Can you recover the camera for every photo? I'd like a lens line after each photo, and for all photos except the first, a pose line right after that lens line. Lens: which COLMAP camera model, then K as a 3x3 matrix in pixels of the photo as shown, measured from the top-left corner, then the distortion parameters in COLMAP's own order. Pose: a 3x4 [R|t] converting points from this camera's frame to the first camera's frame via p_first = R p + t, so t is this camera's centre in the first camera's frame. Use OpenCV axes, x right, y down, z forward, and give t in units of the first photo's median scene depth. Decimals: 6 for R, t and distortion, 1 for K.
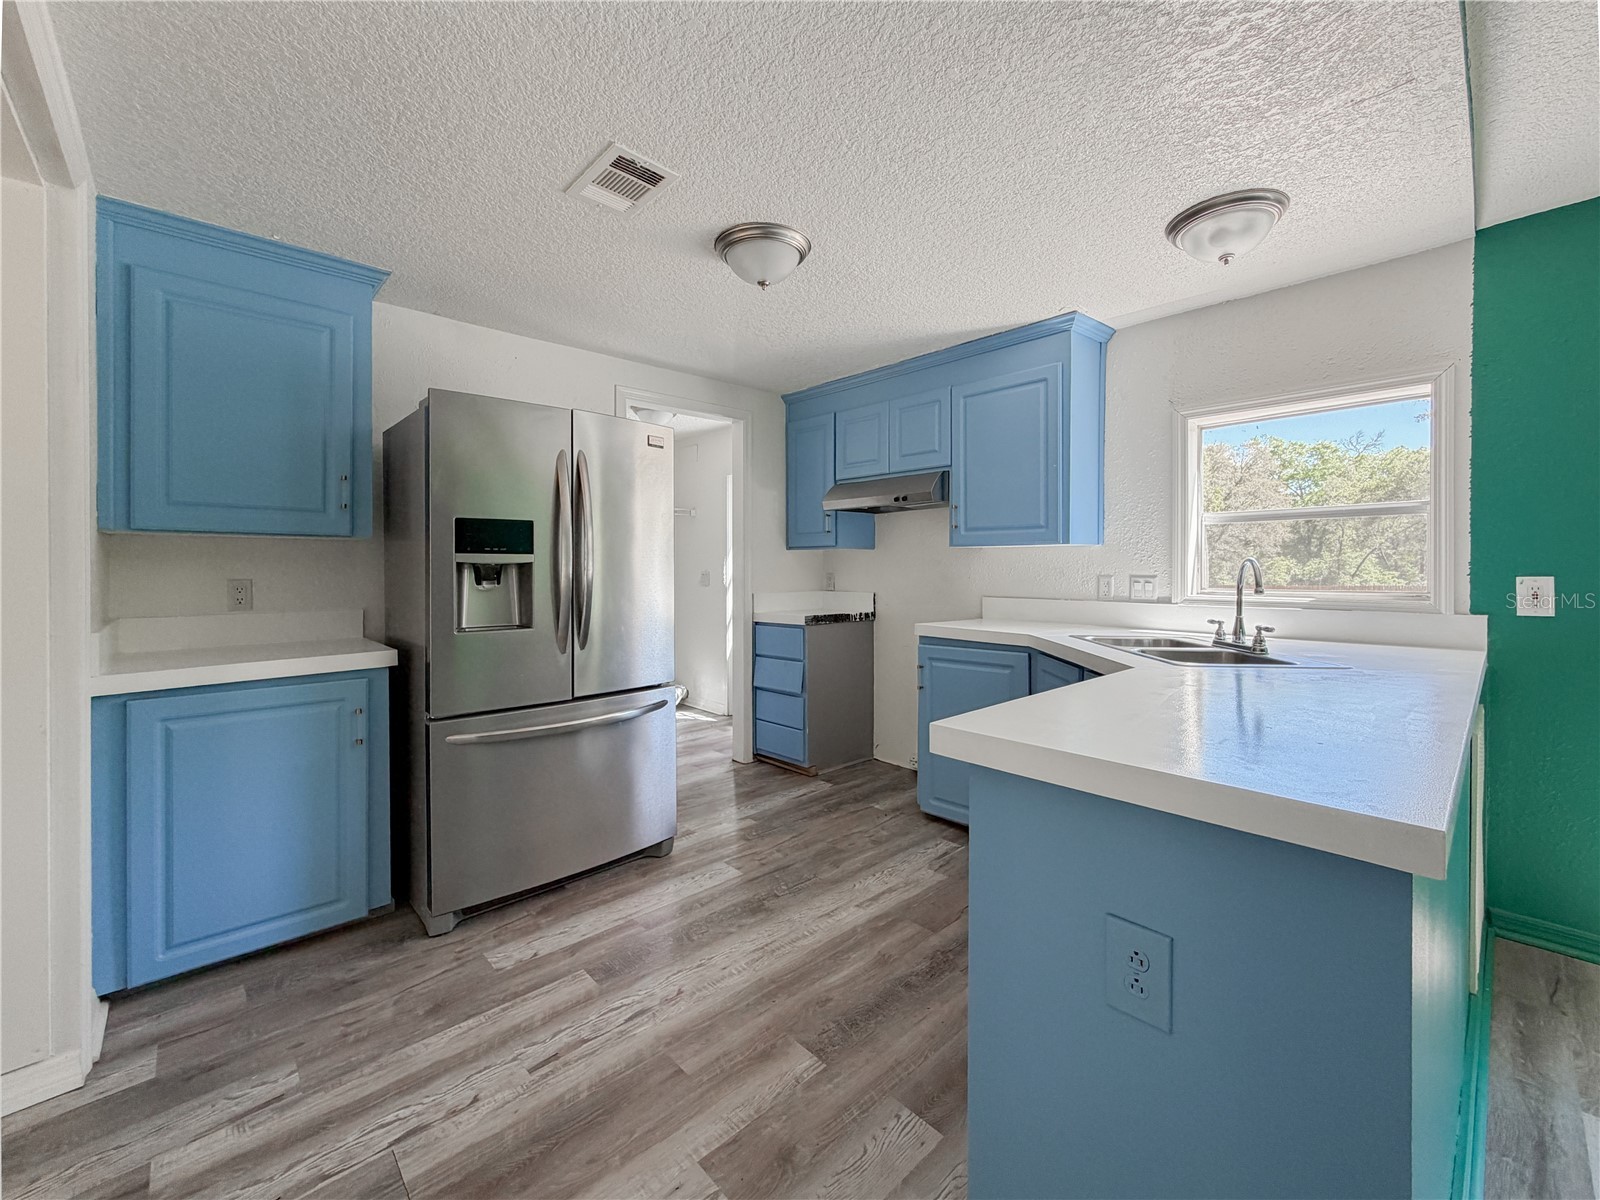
lens RADIAL K [[649.4, 0, 786.5], [0, 649.4, 571.4], [0, 0, 1]] dist [0.004447, -0.000541]
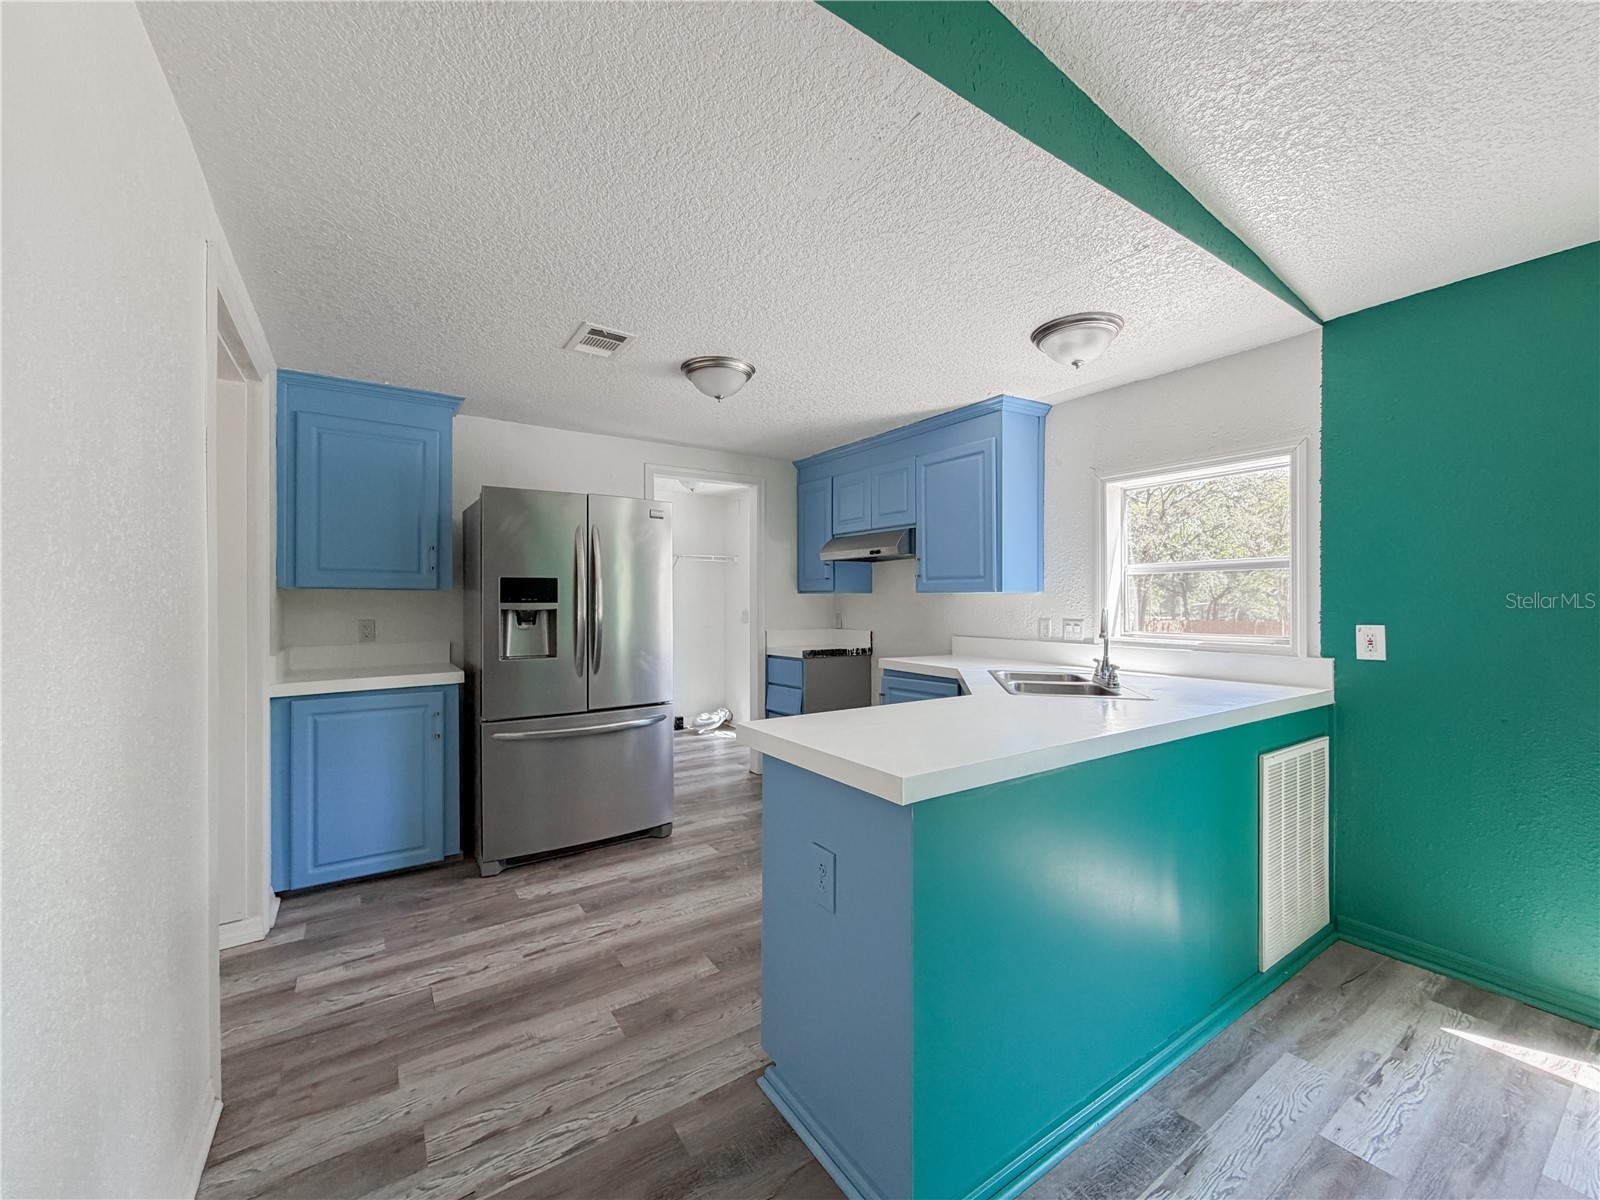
lens RADIAL K [[649.4, 0, 796.3], [0, 649.4, 601.3], [0, 0, 1]] dist [0.004447, -0.000541]
pose [[0.988293, 0.001587, -0.152562, 0.333504], [-0.002300, 0.999987, -0.004497, -0.026221], [0.152553, 0.004795, 0.988284, -0.280967]]
